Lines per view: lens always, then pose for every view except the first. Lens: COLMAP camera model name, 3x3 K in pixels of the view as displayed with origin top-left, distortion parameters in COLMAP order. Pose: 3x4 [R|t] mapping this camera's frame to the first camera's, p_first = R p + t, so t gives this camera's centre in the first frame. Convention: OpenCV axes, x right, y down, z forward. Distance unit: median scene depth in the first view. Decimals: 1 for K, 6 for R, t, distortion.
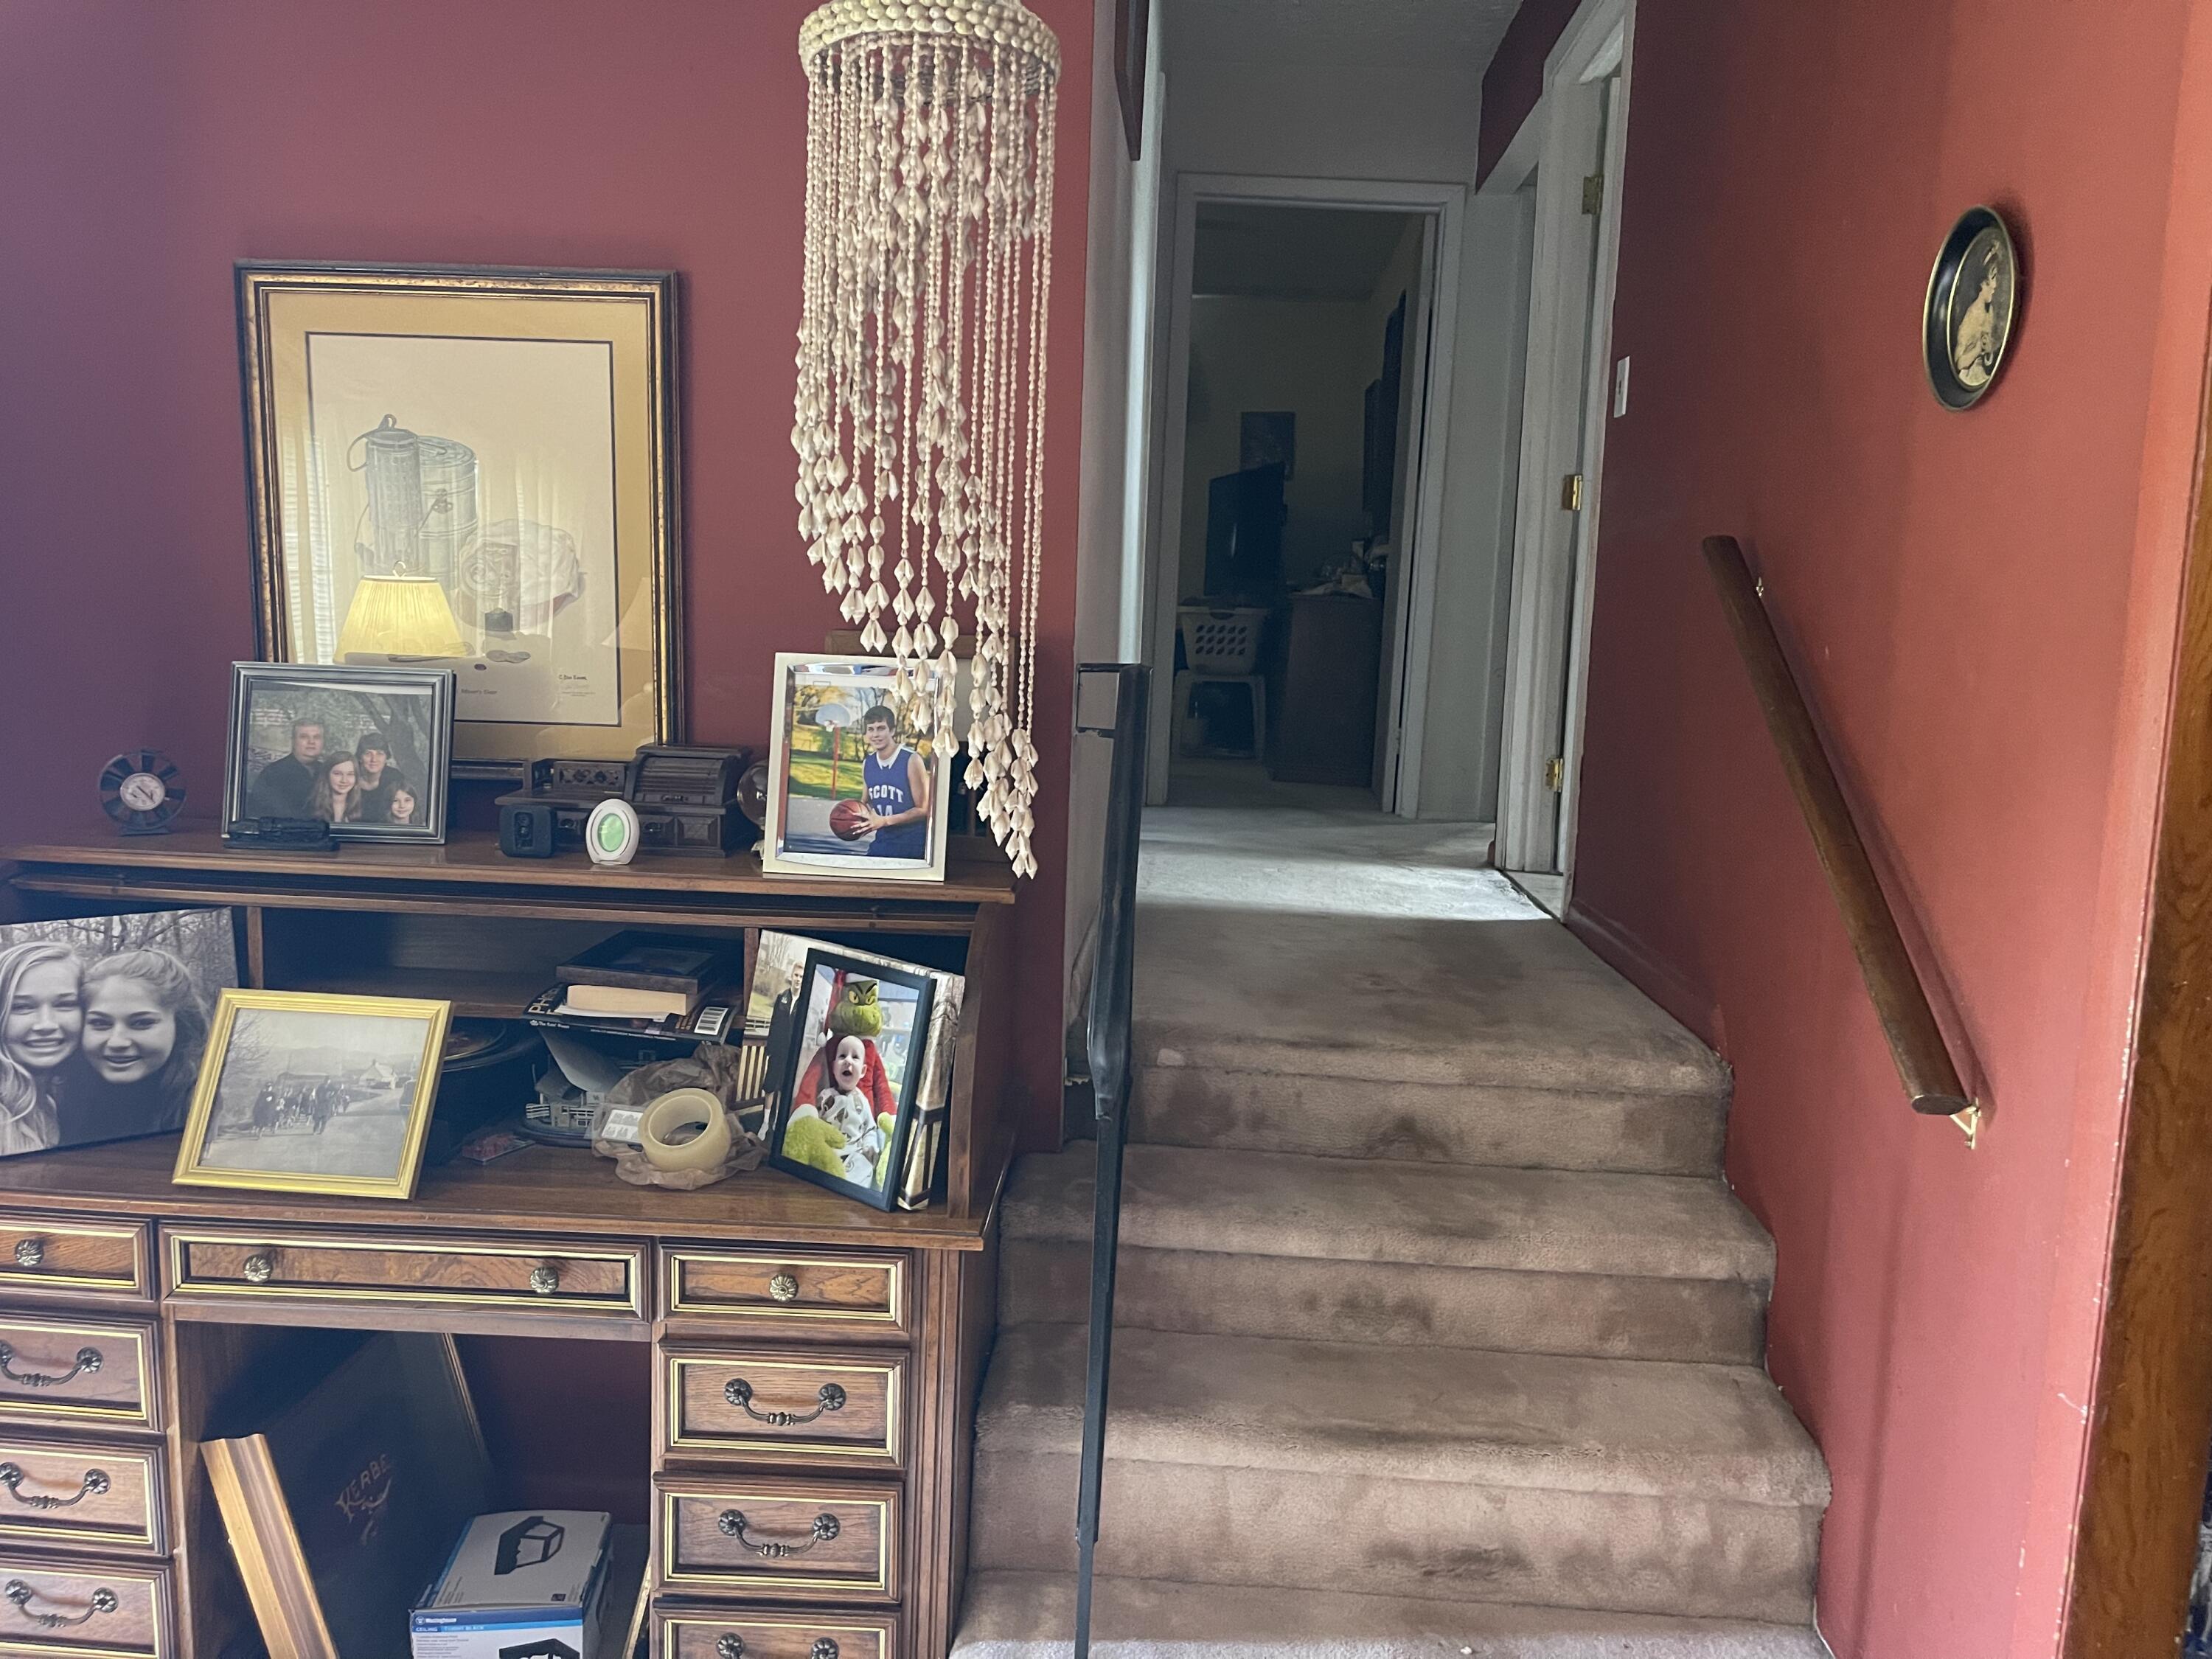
lens RADIAL K [[1669.4, 0, 1101.5], [0, 1669.4, 826.8], [0, 0, 1]] dist [0.053770, -0.072255]
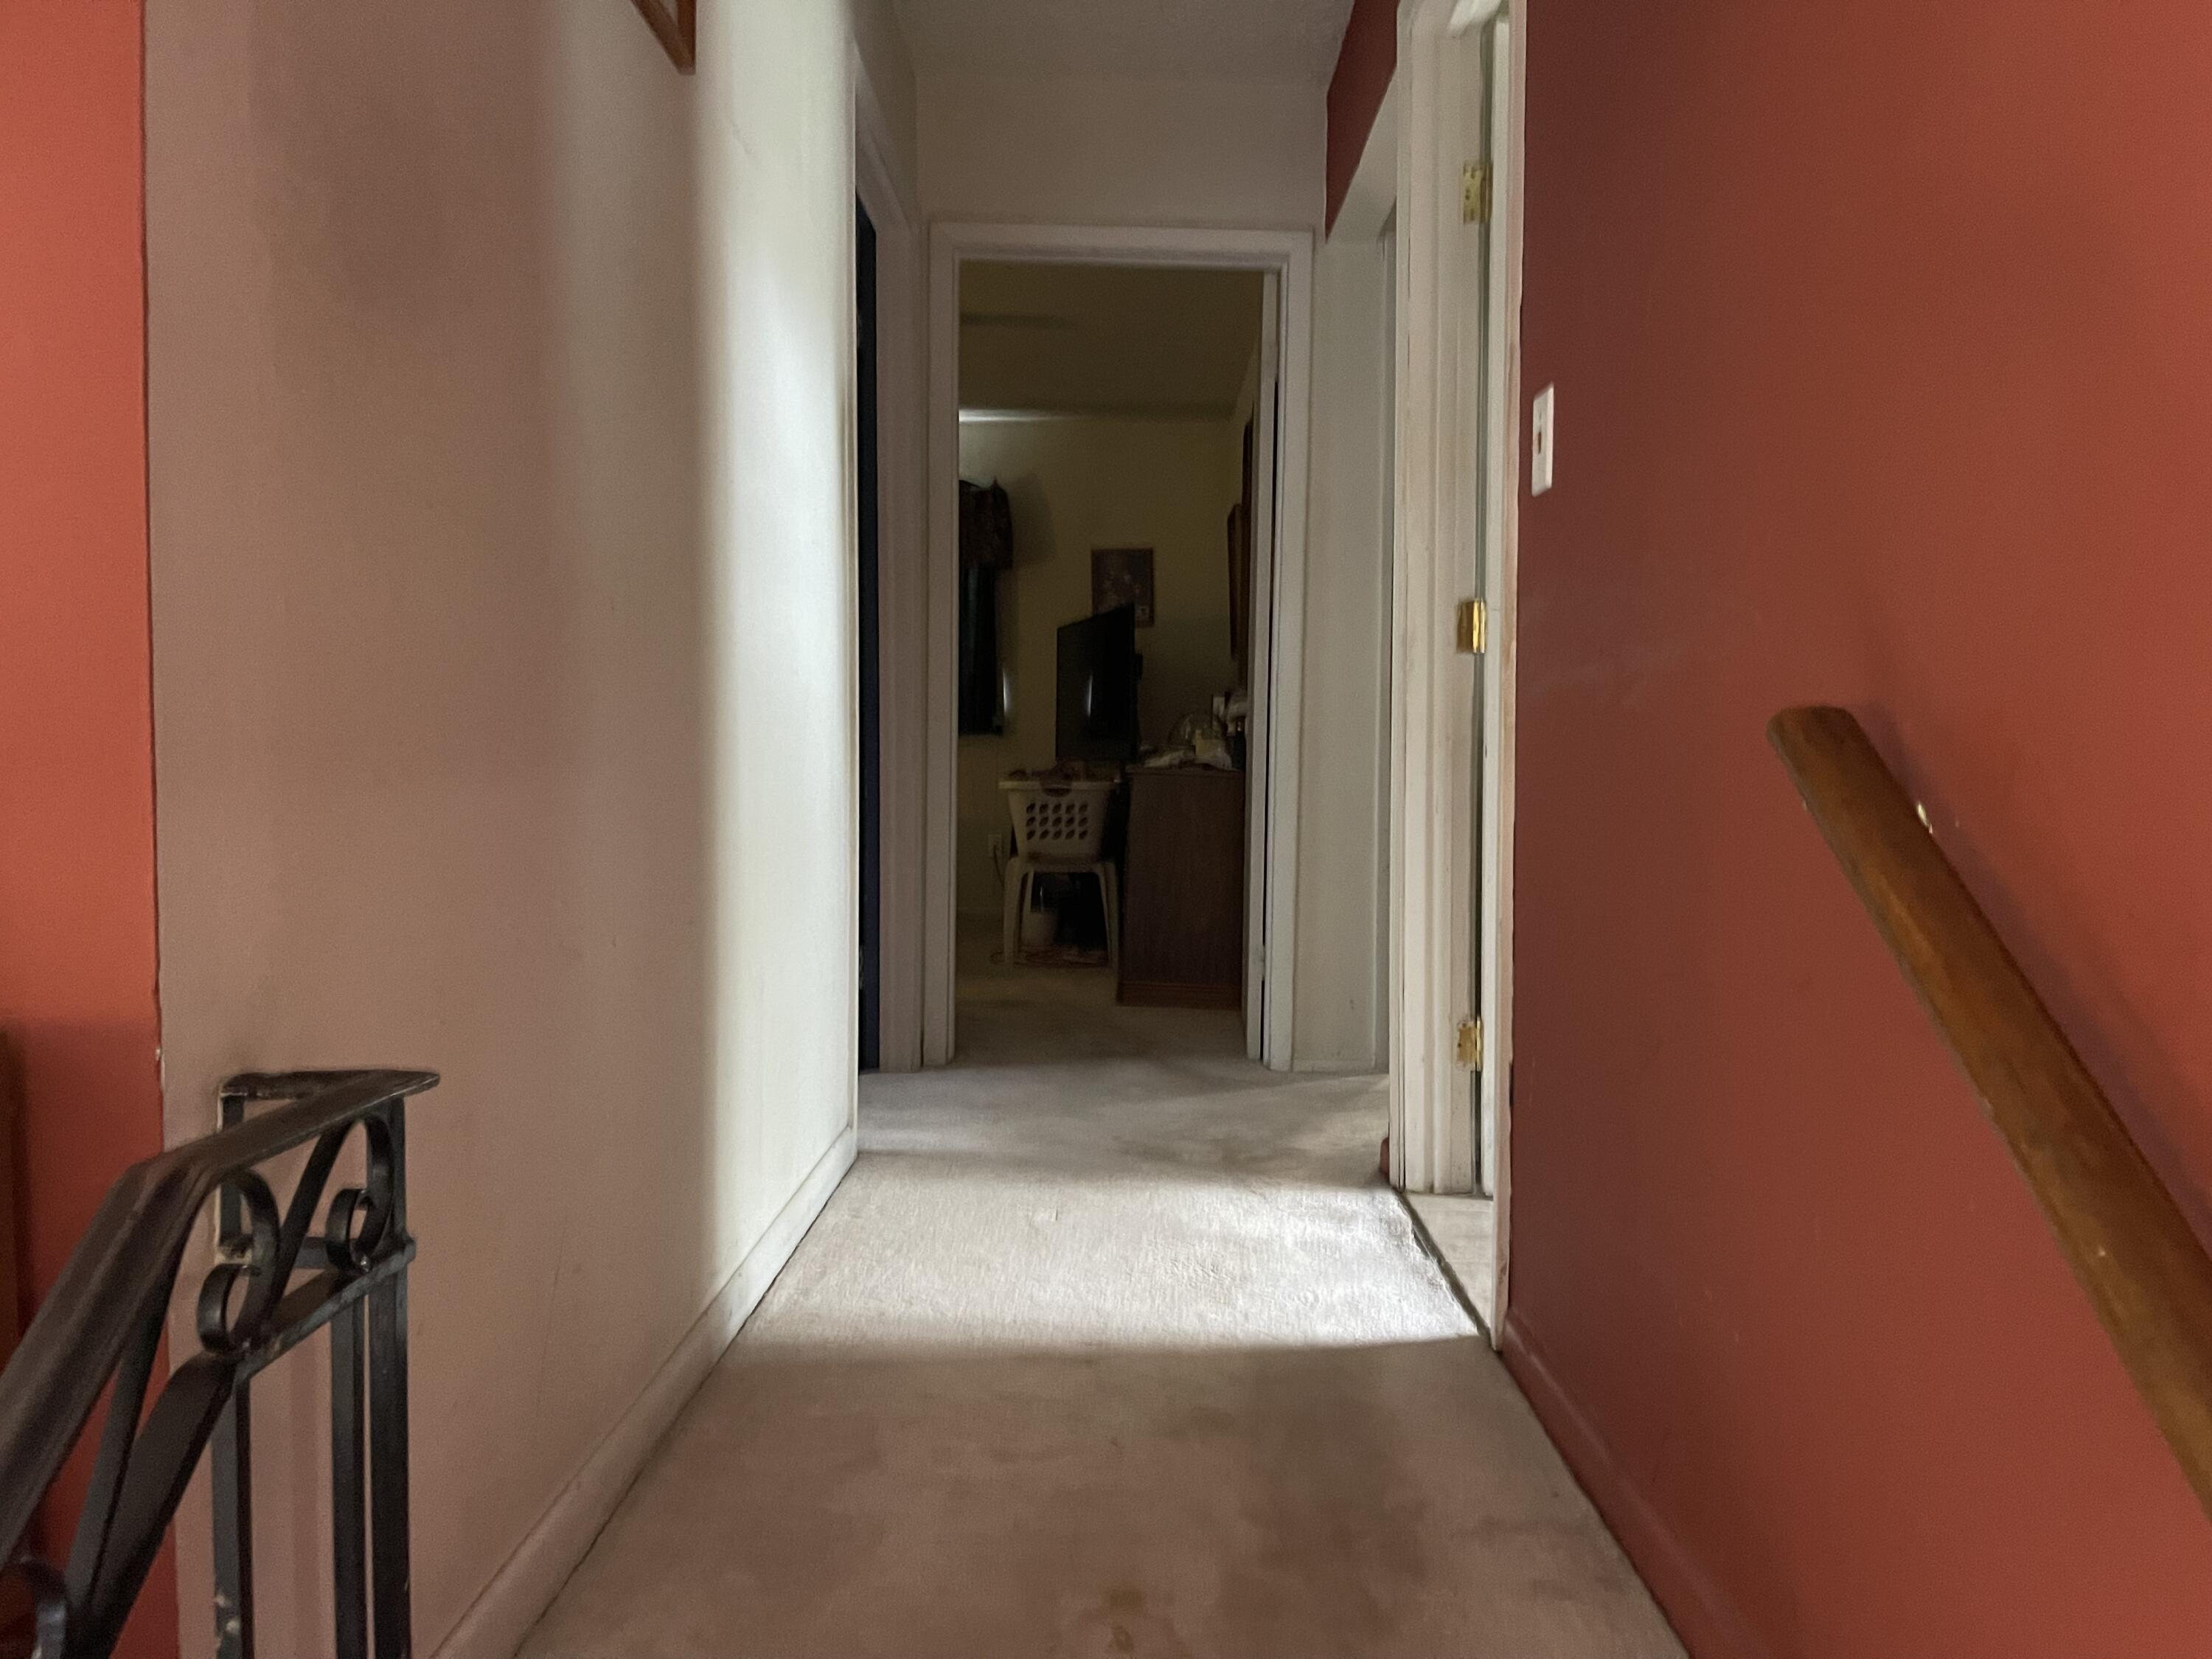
lens RADIAL K [[1669.4, 0, 1117.2], [0, 1669.4, 826.4], [0, 0, 1]] dist [0.053770, -0.072255]
pose [[0.998068, -0.030786, 0.053961, 0.085719], [0.035467, 0.995484, -0.088050, -0.055908], [-0.051007, 0.089794, 0.994653, 0.297696]]
